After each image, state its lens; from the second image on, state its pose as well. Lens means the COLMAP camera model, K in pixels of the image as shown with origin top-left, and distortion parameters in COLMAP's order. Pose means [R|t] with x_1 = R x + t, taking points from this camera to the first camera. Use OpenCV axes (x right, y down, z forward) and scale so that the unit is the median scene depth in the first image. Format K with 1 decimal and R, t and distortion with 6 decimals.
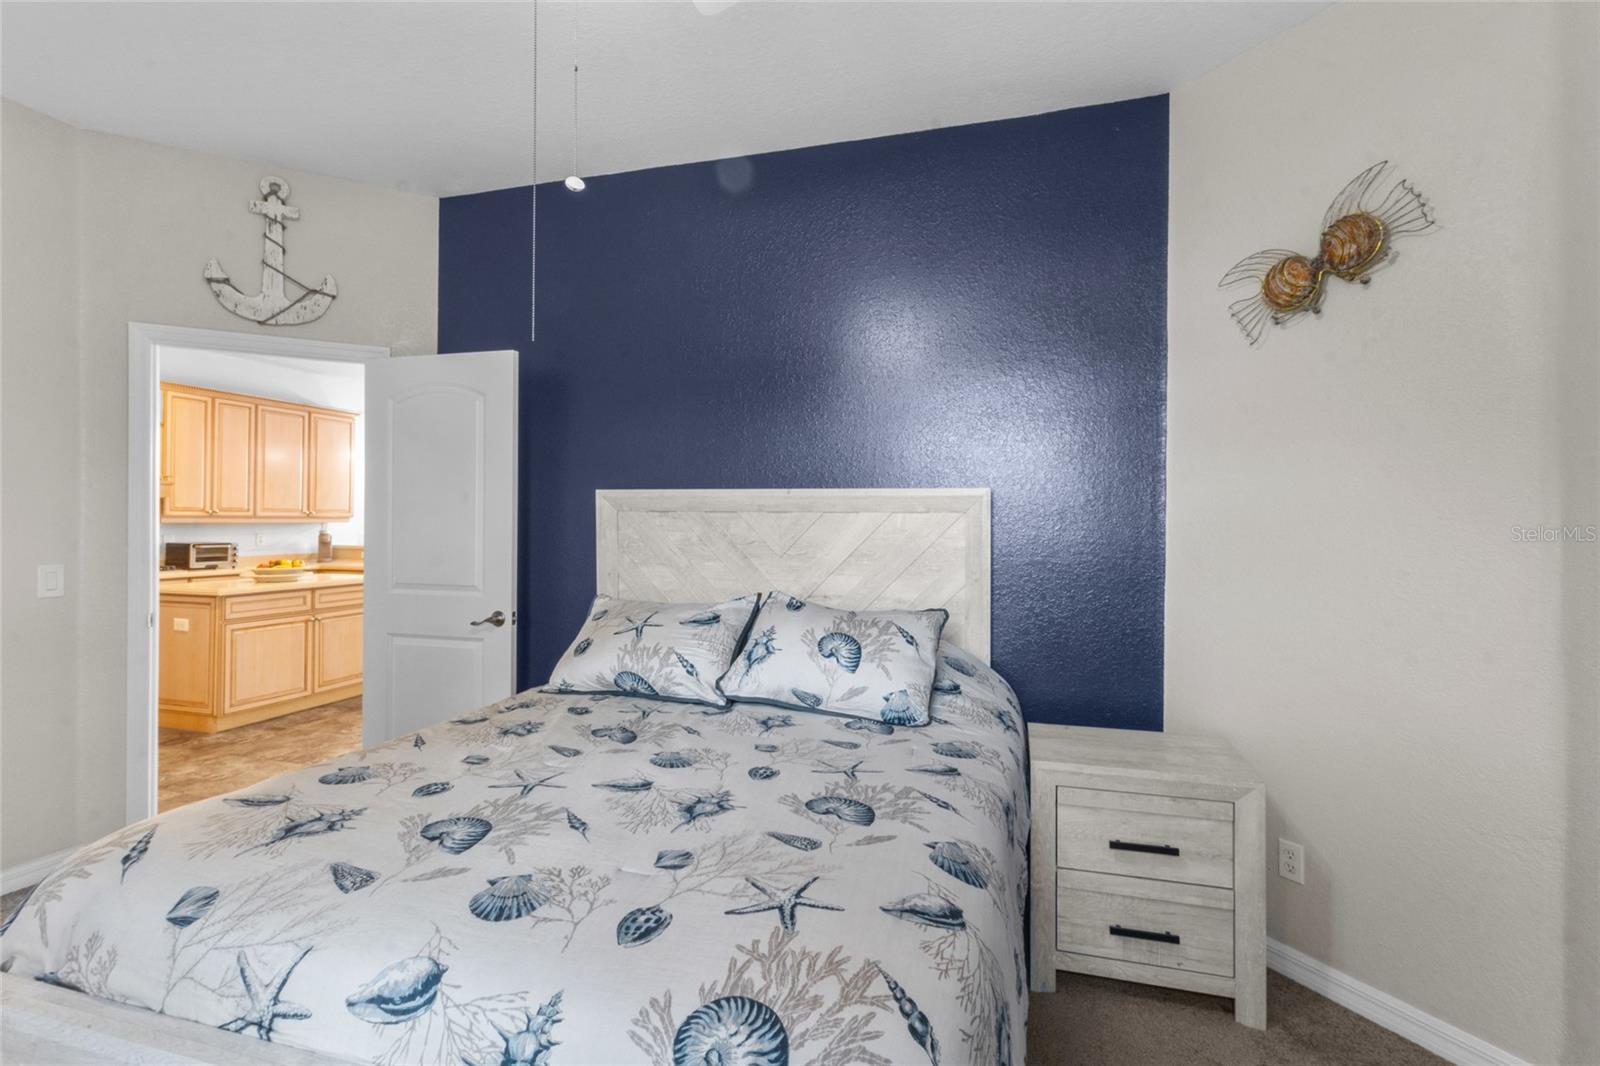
lens RADIAL K [[743.4, 0, 802.9], [0, 743.4, 516.7], [0, 0, 1]] dist [-0.000130, 0.000017]
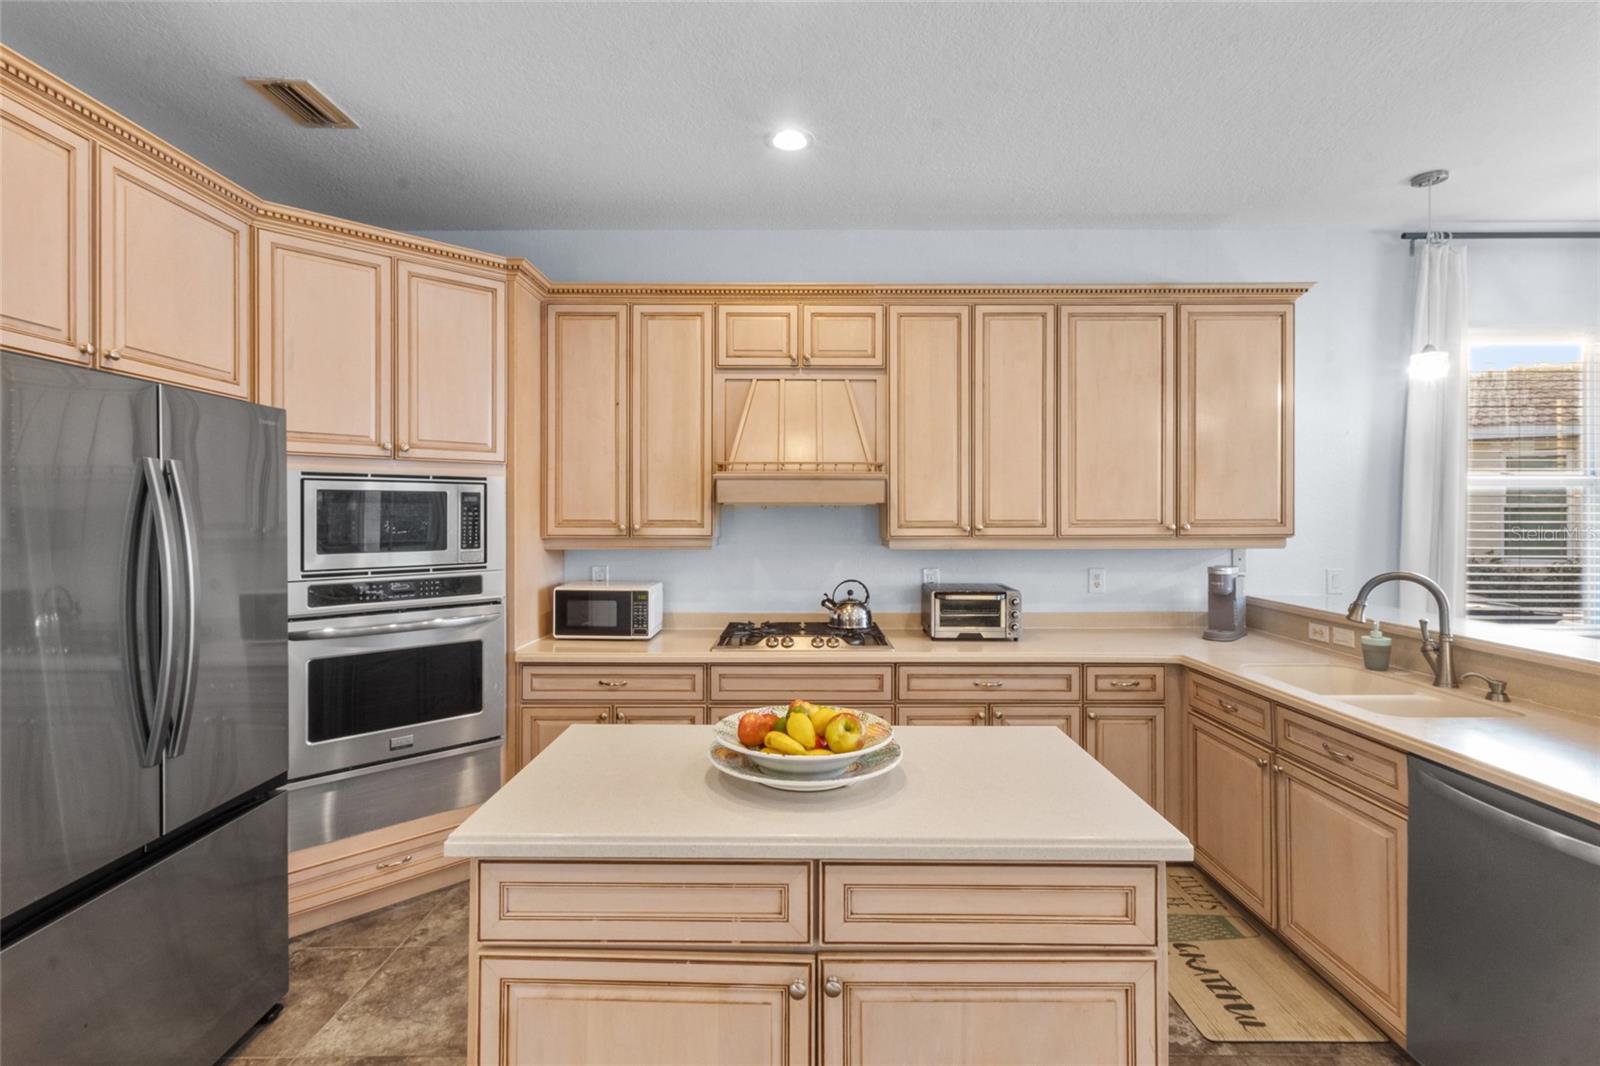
lens RADIAL K [[743.4, 0, 802.9], [0, 743.4, 516.7], [0, 0, 1]] dist [-0.000130, 0.000017]
pose [[0.283351, -0.005694, -0.958999, -0.329441], [0.008914, 0.999955, -0.003303, -0.013793], [0.958975, -0.007613, 0.283389, 0.725855]]
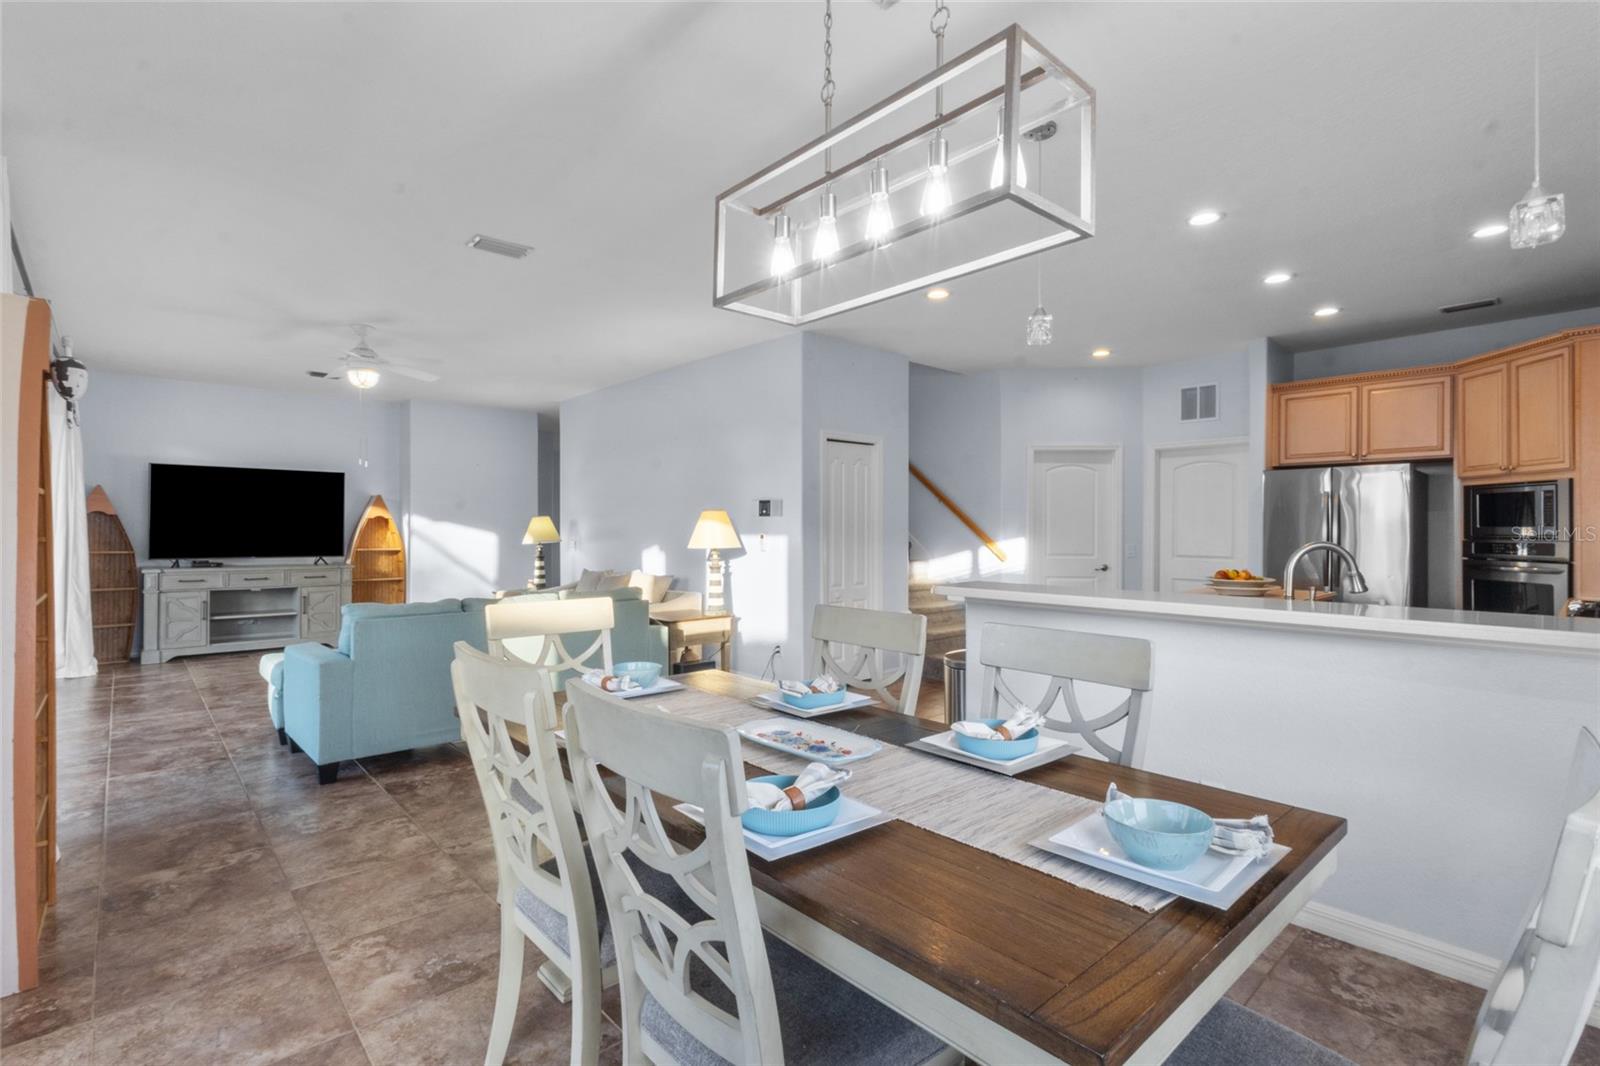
lens RADIAL K [[743.4, 0, 802.9], [0, 743.4, 516.7], [0, 0, 1]] dist [-0.000130, 0.000017]
pose [[-0.853038, 0.000714, 0.521849, -0.577676], [-0.010110, 0.999789, -0.017894, 0.012022], [-0.521751, -0.020540, -0.852850, 1.605197]]
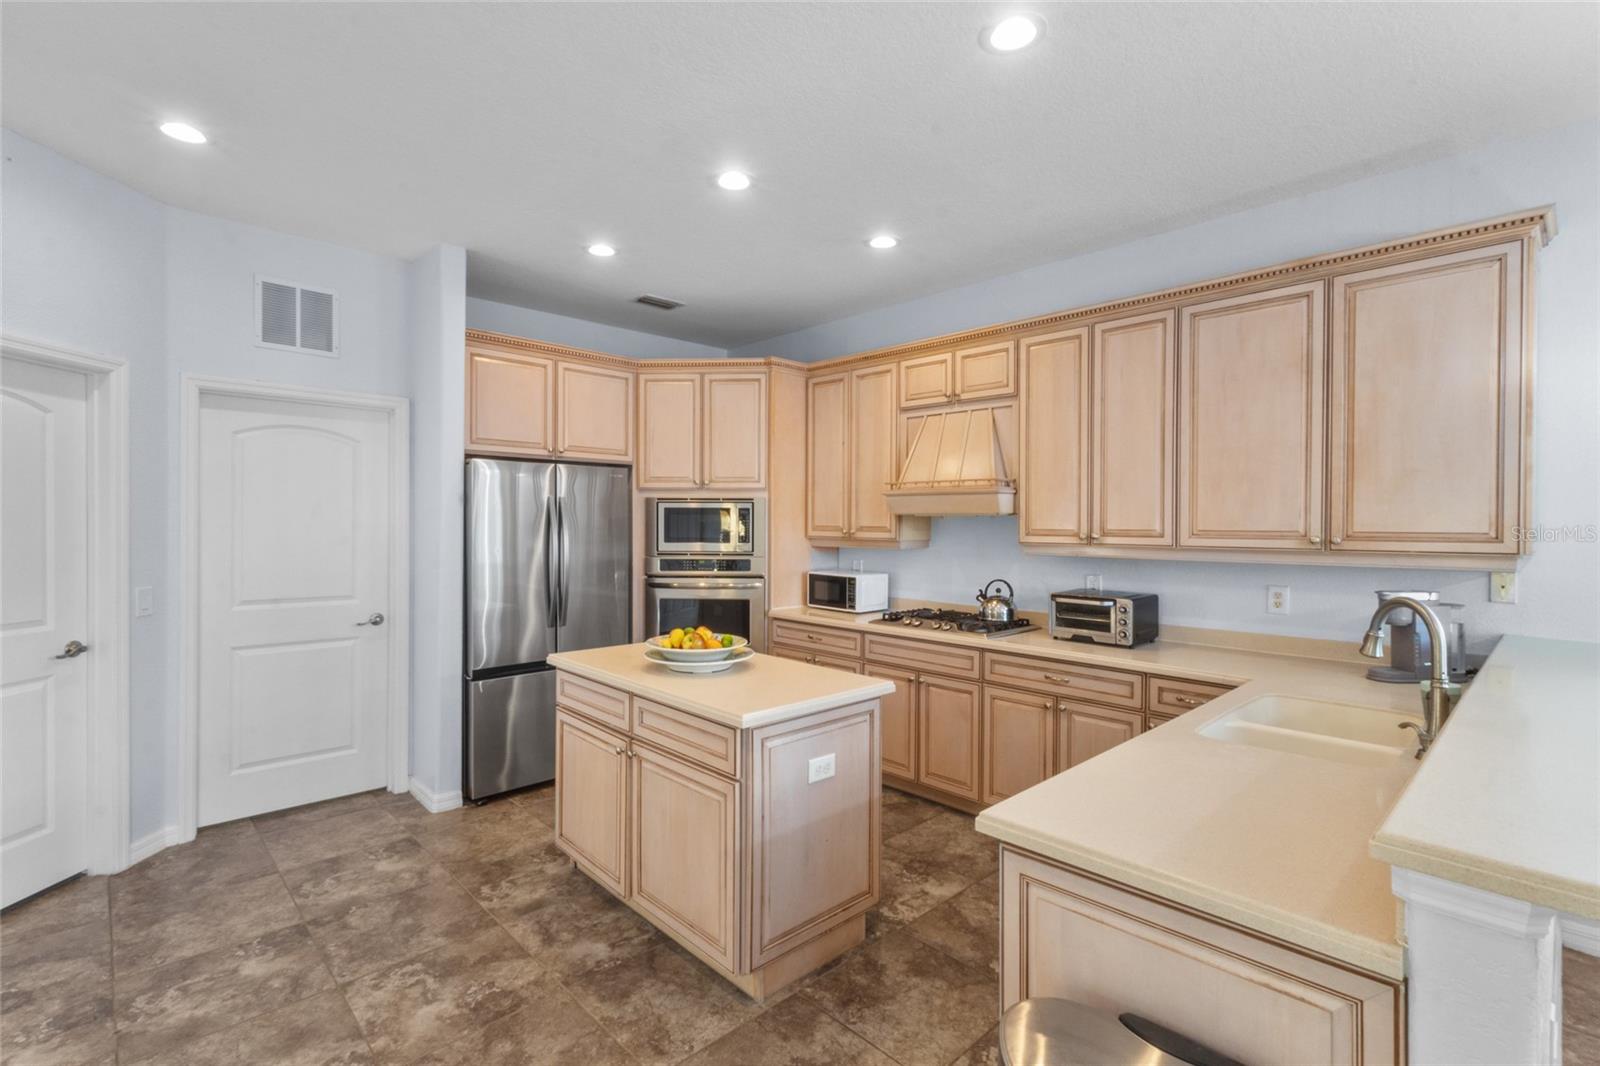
lens RADIAL K [[733.8, 0, 792.6], [0, 733.8, 532.8], [0, 0, 1]] dist [0.001659, 0.000234]
pose [[-0.500048, 0.003019, -0.865992, -0.220395], [-0.003461, 0.999979, 0.005484, -0.011668], [0.865991, 0.005740, -0.500027, 1.054416]]
